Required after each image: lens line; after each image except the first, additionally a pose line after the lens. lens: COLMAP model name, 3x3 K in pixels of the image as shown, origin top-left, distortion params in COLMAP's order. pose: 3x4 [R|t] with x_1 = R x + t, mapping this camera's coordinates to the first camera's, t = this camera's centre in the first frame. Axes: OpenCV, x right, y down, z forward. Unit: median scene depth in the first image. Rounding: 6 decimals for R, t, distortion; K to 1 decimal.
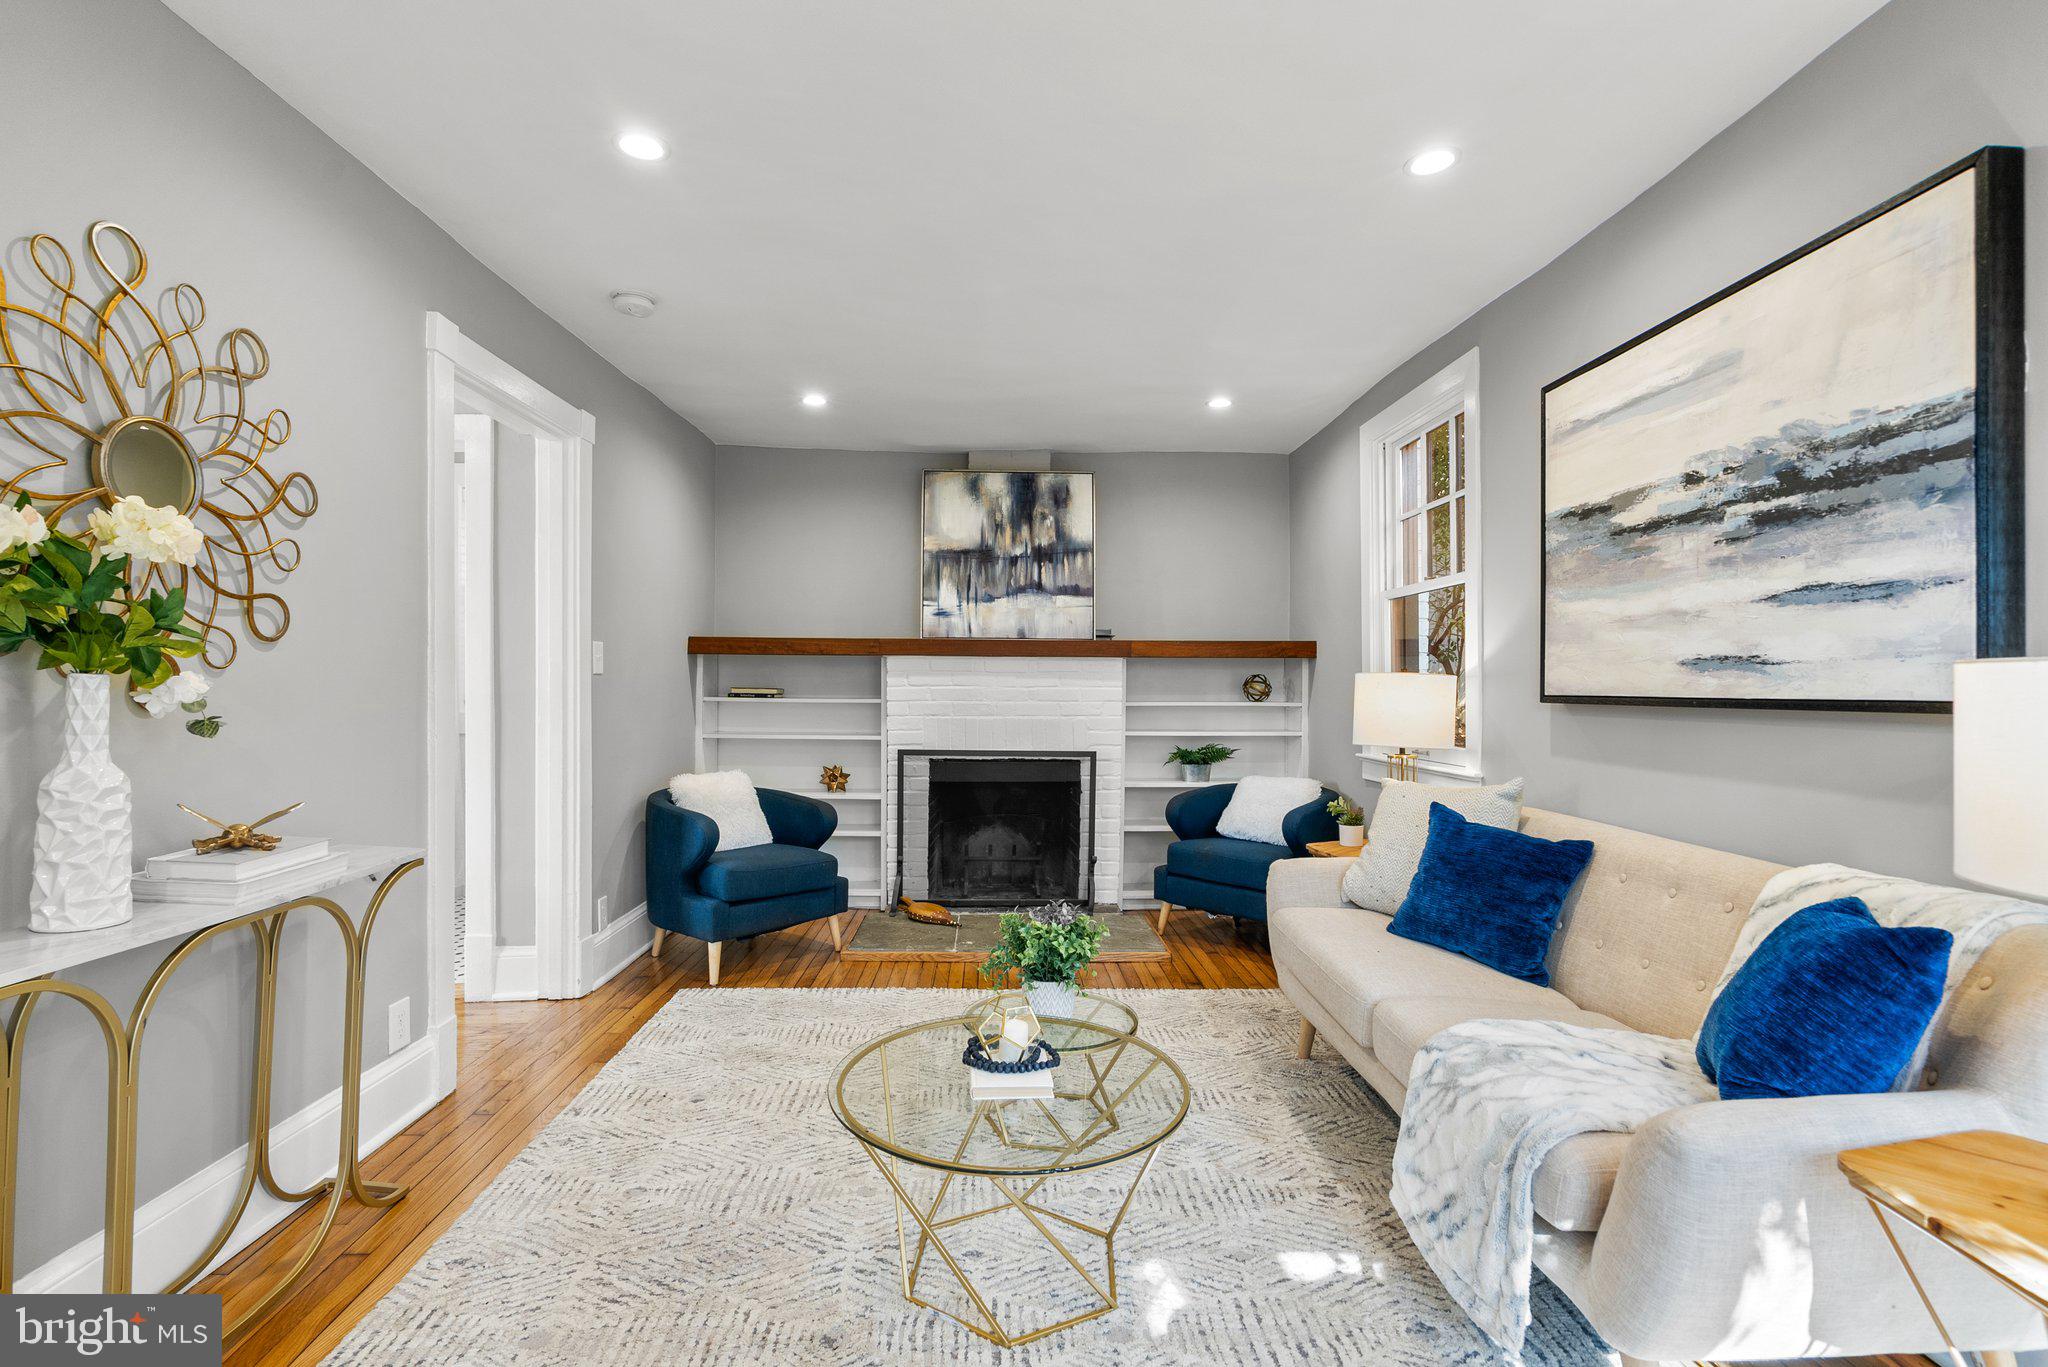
lens RADIAL K [[942.4, 0, 1020.0], [0, 942.4, 696.0], [0, 0, 1]] dist [-0.011699, 0.002789]
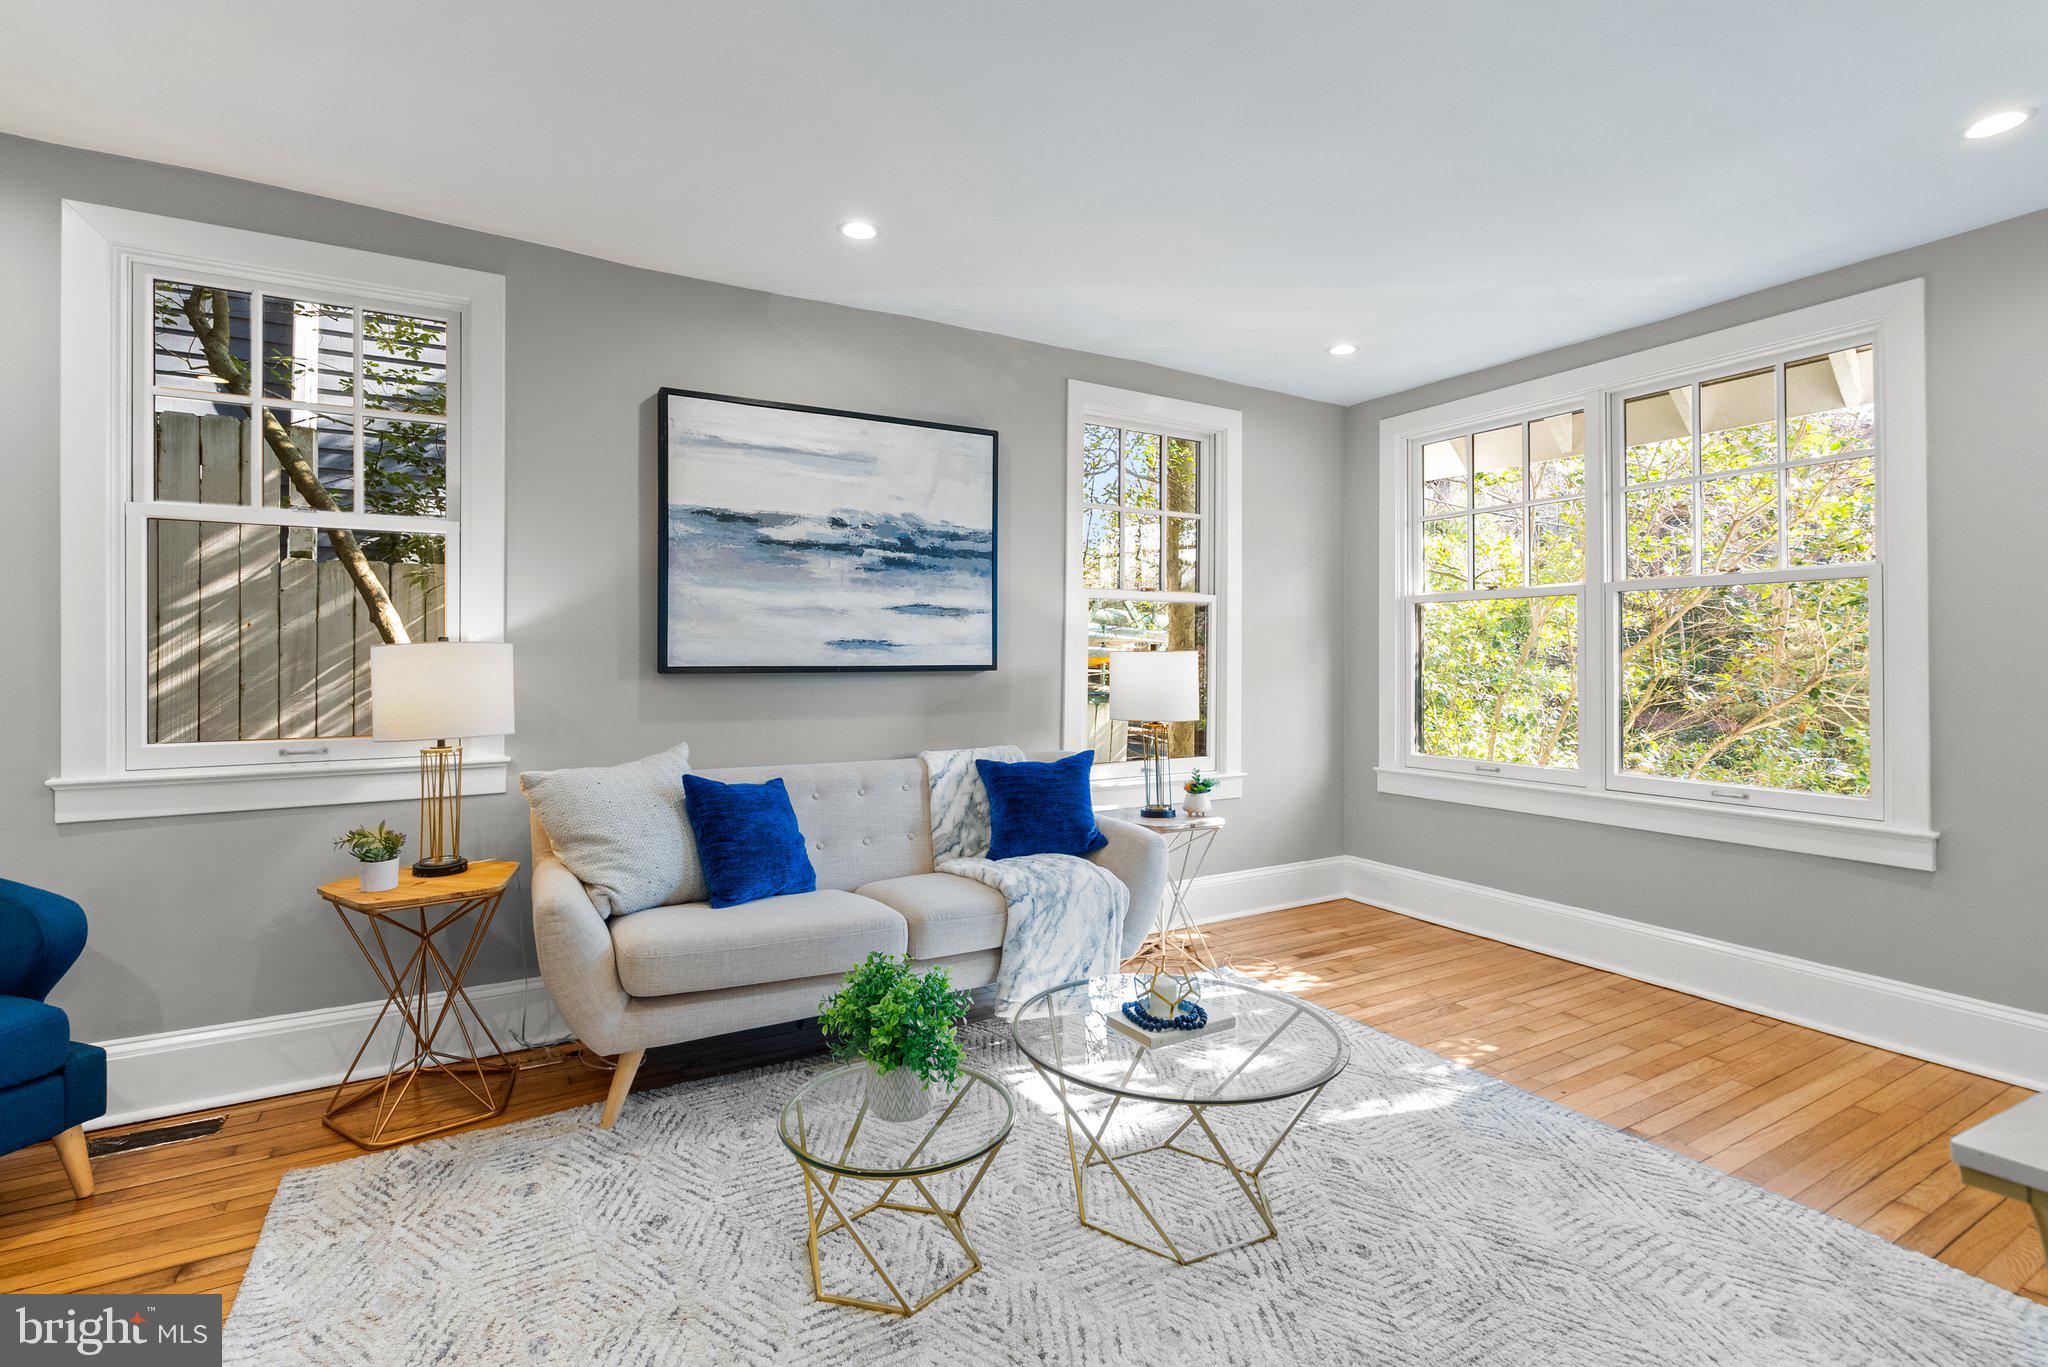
lens RADIAL K [[942.4, 0, 1014.9], [0, 942.4, 661.5], [0, 0, 1]] dist [-0.011699, 0.002789]
pose [[-0.473778, -0.005349, 0.880628, -0.641795], [0.009421, 0.999894, 0.011142, -0.016809], [-0.880594, 0.013576, -0.473677, 1.228775]]
